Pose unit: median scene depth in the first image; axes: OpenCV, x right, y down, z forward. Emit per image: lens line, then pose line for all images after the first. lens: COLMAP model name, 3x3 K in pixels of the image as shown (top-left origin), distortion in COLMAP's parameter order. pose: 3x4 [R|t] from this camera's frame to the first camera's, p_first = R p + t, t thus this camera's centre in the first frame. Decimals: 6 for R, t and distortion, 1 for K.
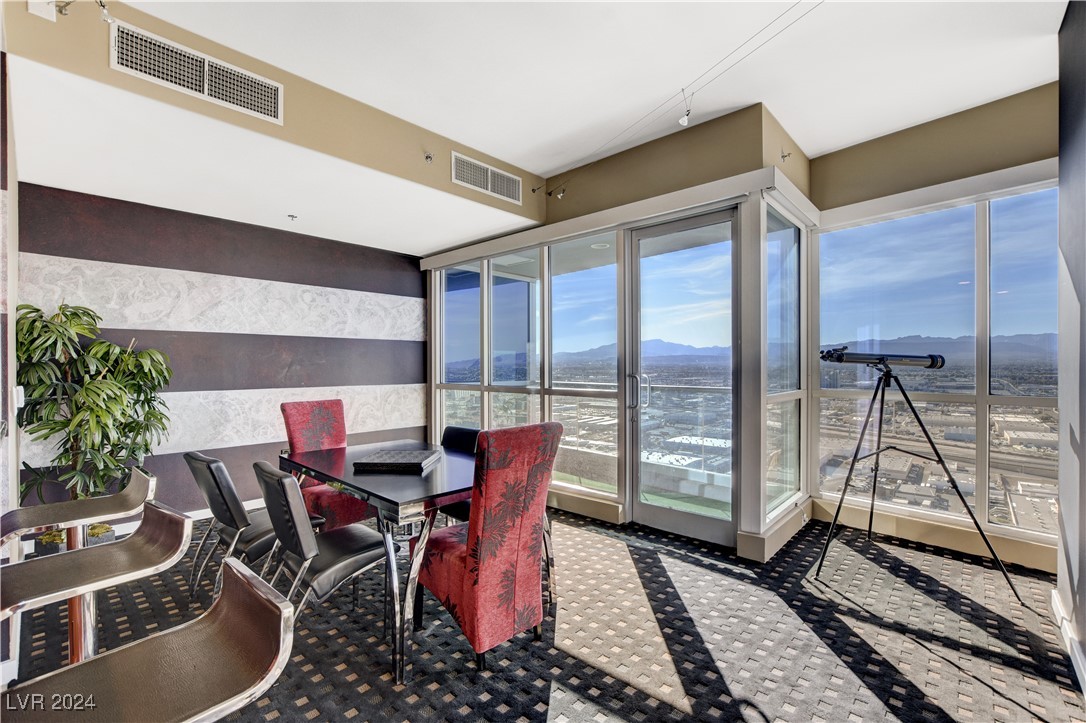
lens RADIAL K [[465.1, 0, 546.3], [0, 465.1, 361.2], [0, 0, 1]] dist [-0.016398, 0.000629]
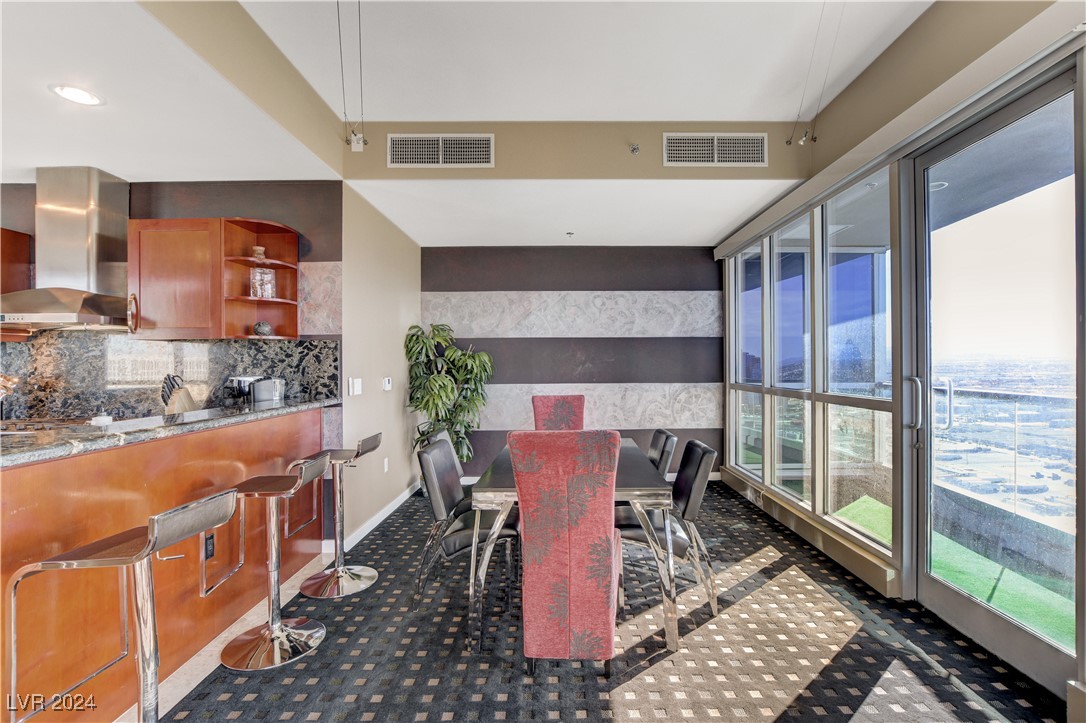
lens RADIAL K [[477.4, 0, 546.8], [0, 477.4, 356.4], [0, 0, 1]] dist [-0.016046, 0.001043]
pose [[0.693819, -0.012485, -0.720042, 0.205732], [0.009517, 0.999921, -0.008167, 0.000286], [0.720087, -0.001186, 0.693883, 0.109311]]
